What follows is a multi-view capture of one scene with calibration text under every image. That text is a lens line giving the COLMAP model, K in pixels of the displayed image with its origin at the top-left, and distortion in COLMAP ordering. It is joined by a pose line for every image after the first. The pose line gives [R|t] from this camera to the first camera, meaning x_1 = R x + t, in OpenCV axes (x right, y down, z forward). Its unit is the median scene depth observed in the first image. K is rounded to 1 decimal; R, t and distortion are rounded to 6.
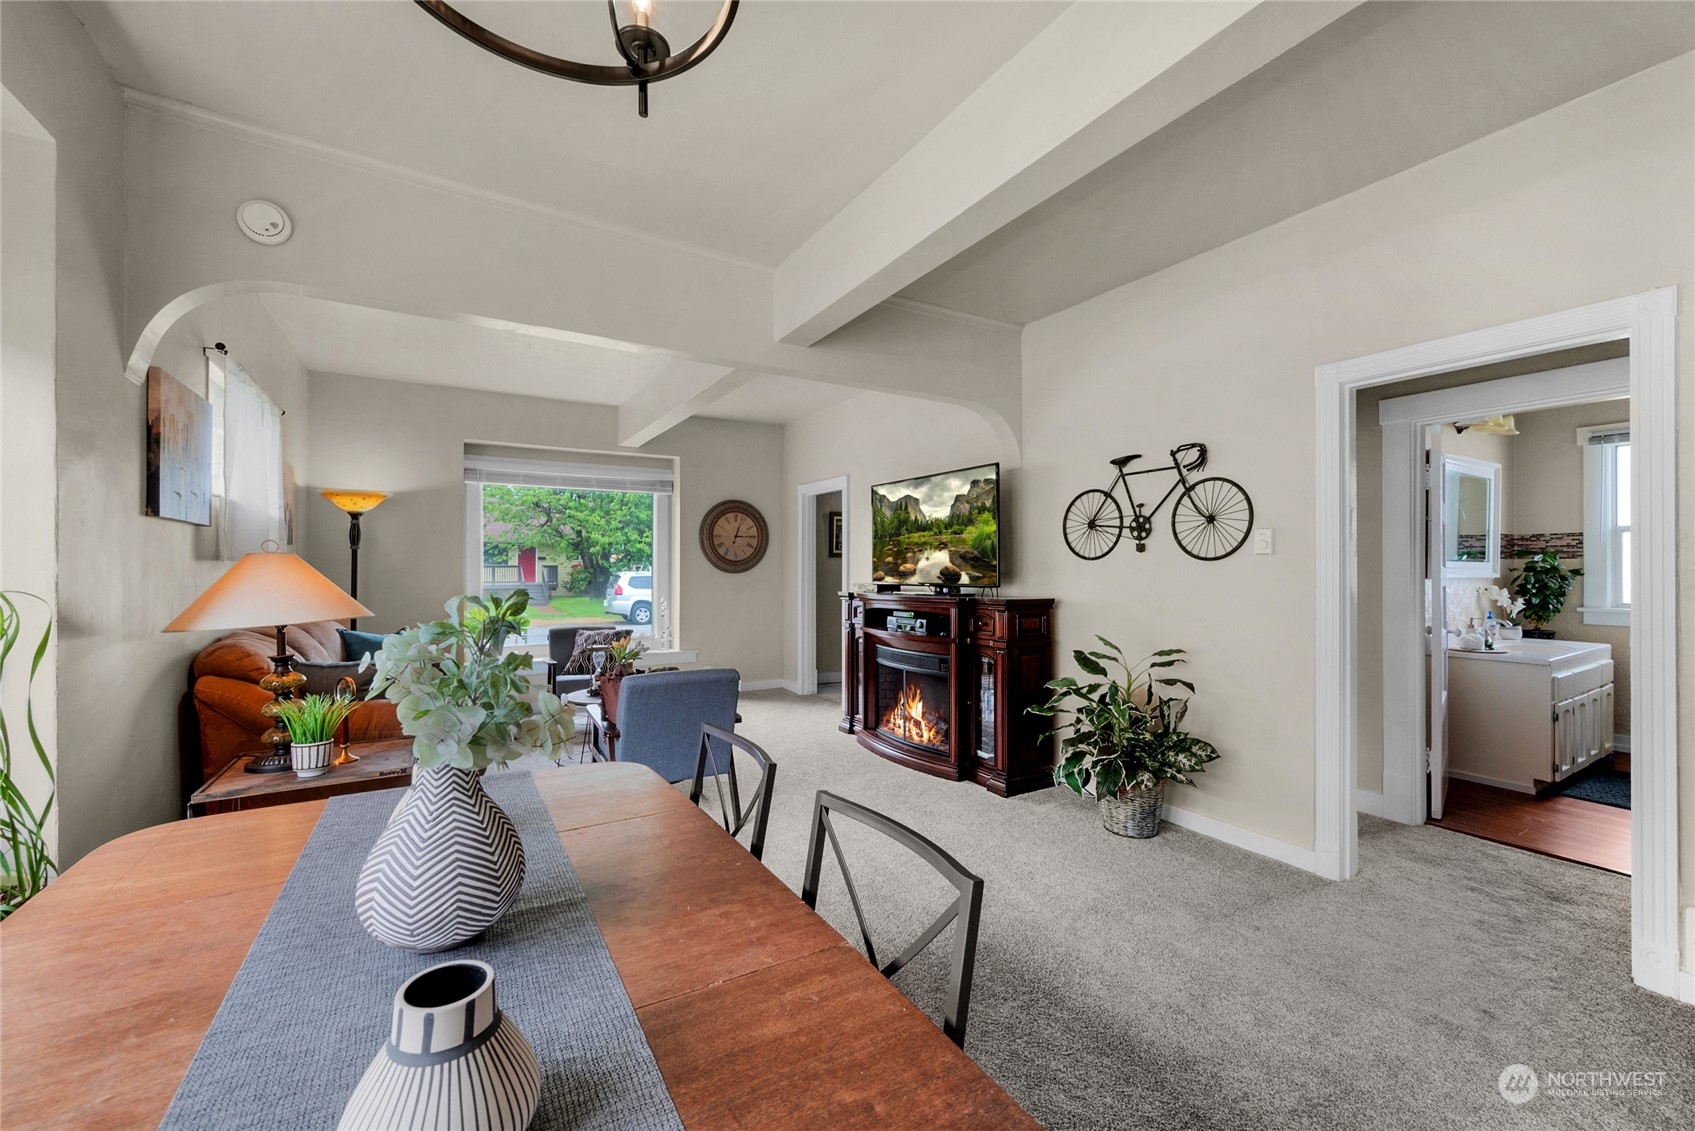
lens RADIAL K [[679.8, 0, 852.3], [0, 679.8, 567.8], [0, 0, 1]] dist [0.008144, -0.000165]
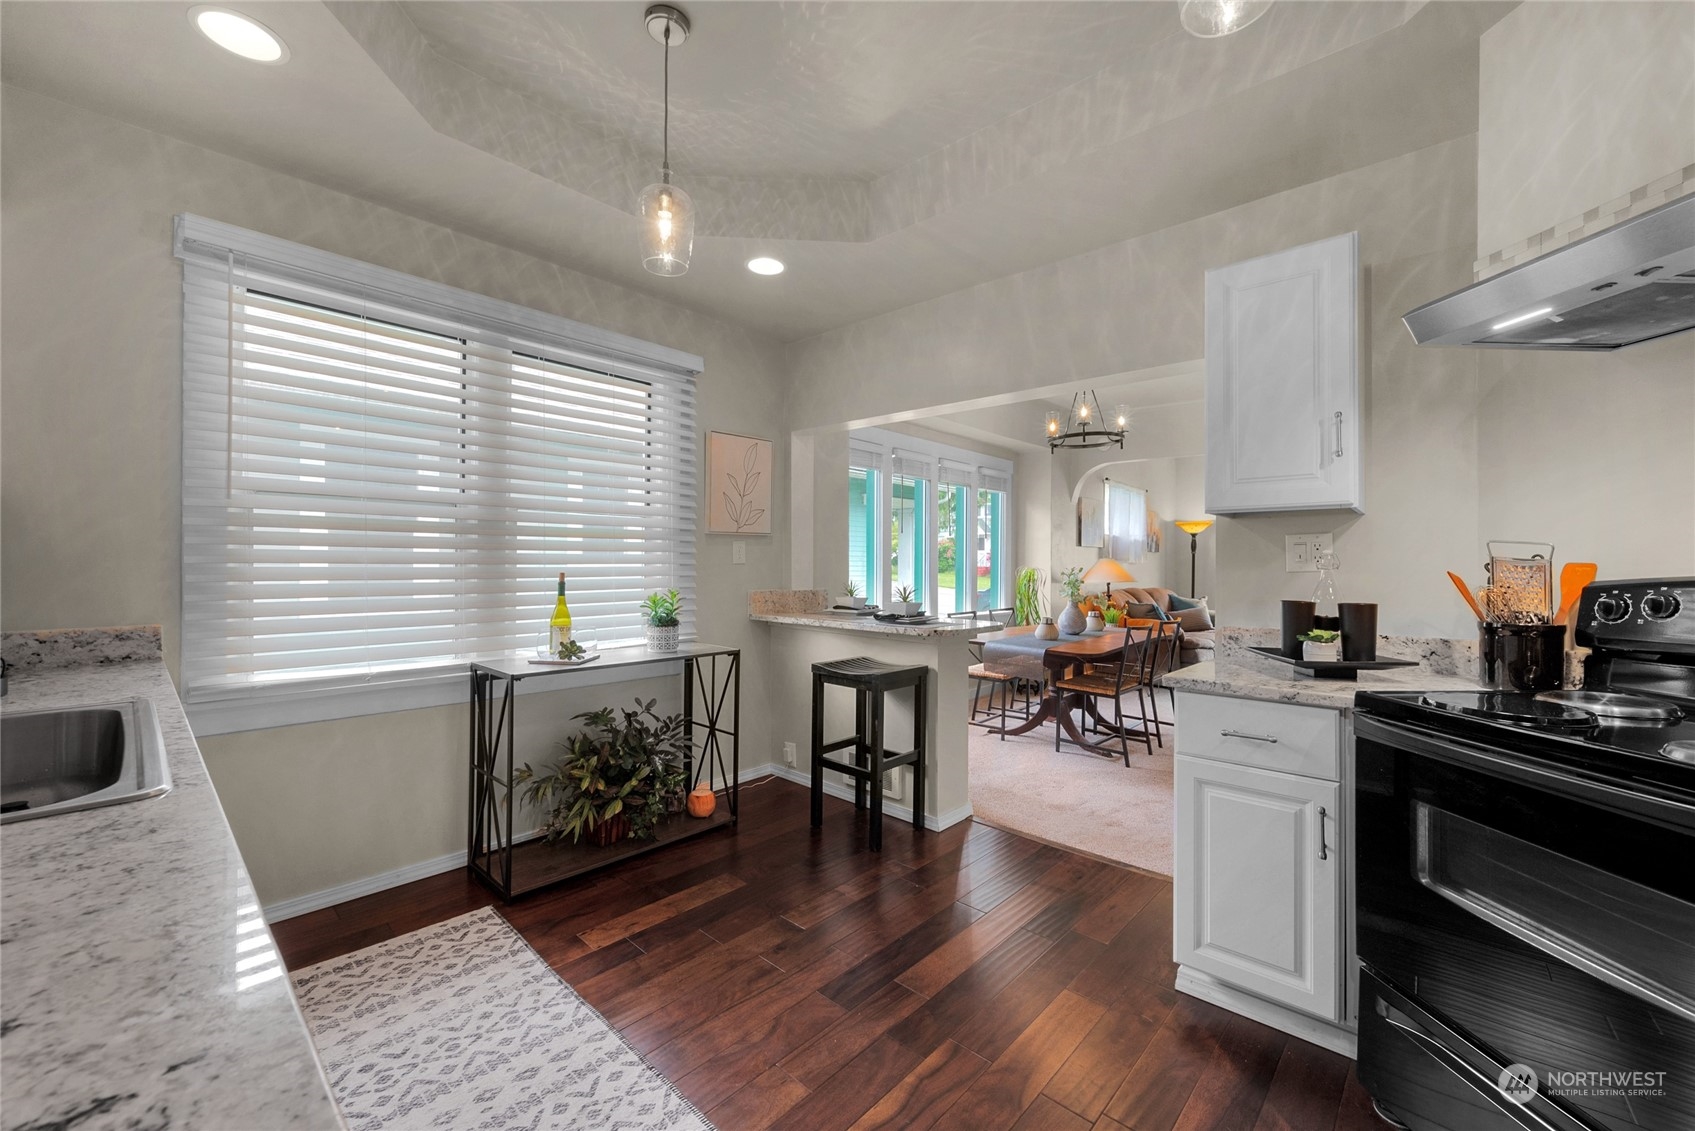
lens RADIAL K [[679.8, 0, 851.6], [0, 679.8, 553.1], [0, 0, 1]] dist [0.008144, -0.000165]
pose [[0.276230, -0.014649, -0.960980, 0.972307], [-0.003473, 0.999862, -0.016240, 0.004555], [0.961085, 0.007823, 0.276141, -0.476487]]
